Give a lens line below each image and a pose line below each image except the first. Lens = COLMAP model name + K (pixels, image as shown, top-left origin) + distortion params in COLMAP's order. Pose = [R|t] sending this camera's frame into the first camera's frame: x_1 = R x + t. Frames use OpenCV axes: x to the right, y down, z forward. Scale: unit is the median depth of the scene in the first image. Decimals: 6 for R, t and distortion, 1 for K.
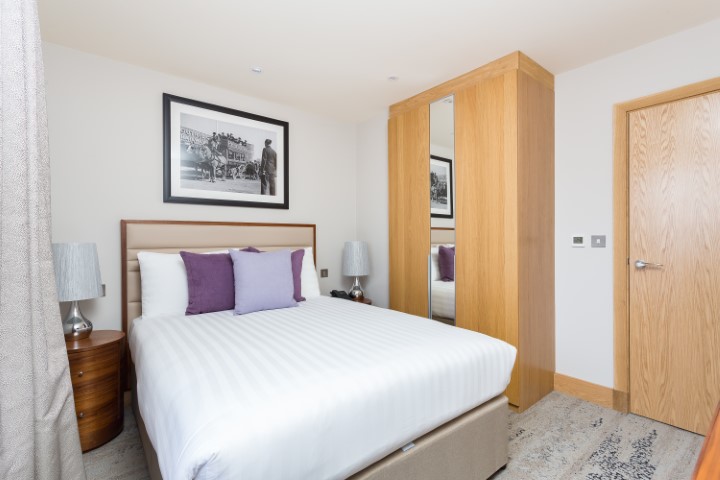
lens RADIAL K [[339.6, 0, 357.8], [0, 339.6, 241.8], [0, 0, 1]] dist [-0.009231, 0.000105]
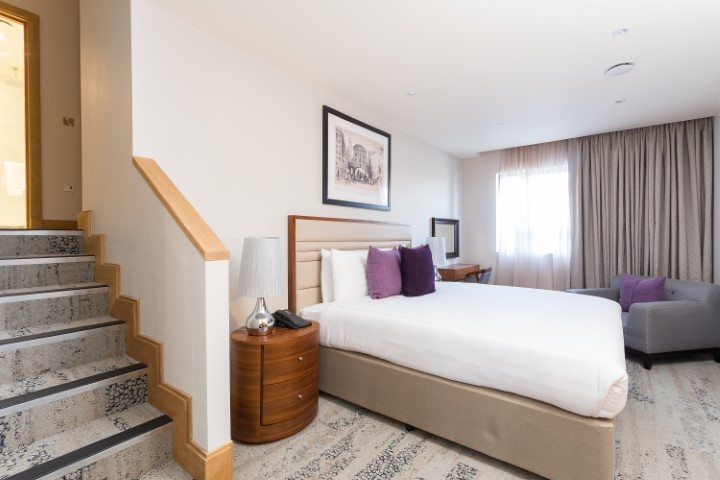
lens RADIAL K [[339.6, 0, 357.8], [0, 339.6, 241.8], [0, 0, 1]] dist [-0.009231, 0.000105]
pose [[0.976268, 0.001449, 0.216563, -0.619220], [-0.000405, 0.999988, -0.004866, 0.020912], [-0.216568, 0.004663, 0.976256, -0.116187]]
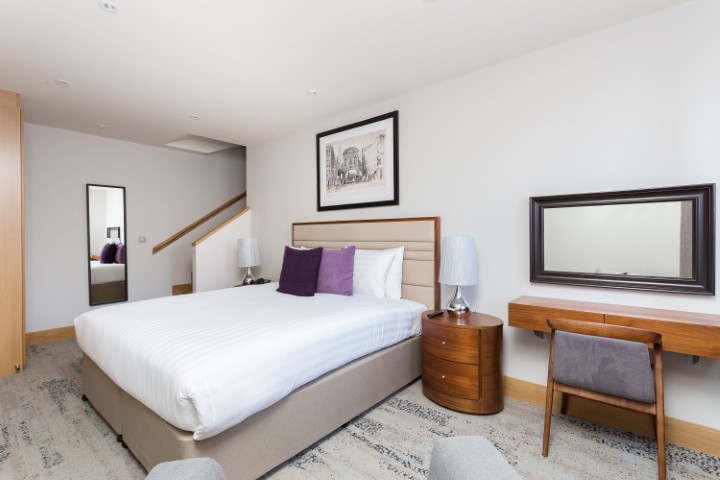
lens RADIAL K [[339.6, 0, 357.8], [0, 339.6, 241.8], [0, 0, 1]] dist [-0.009231, 0.000105]
pose [[0.192055, 0.011572, -0.981316, 0.772609], [-0.007396, 0.999919, 0.010344, 0.004108], [0.981356, 0.005272, 0.192125, 0.778809]]
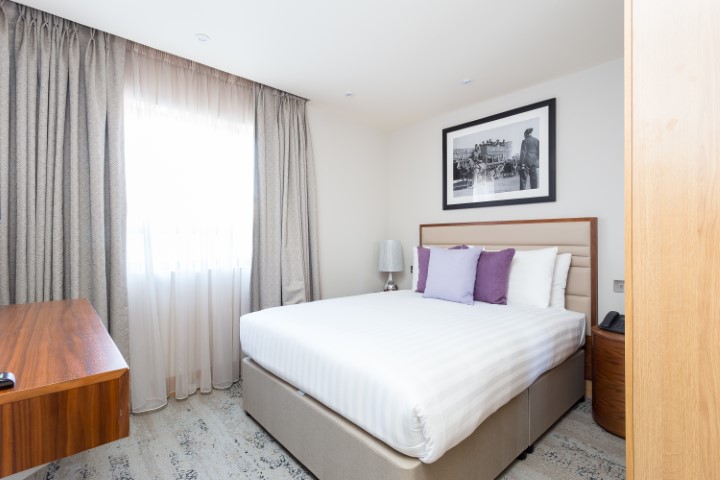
lens RADIAL K [[339.6, 0, 357.8], [0, 339.6, 241.8], [0, 0, 1]] dist [-0.009231, 0.000105]
pose [[0.052796, 0.007262, -0.998579, 0.664772], [-0.007935, 0.999945, 0.006853, 0.002097], [0.998574, 0.007562, 0.052850, 0.515092]]
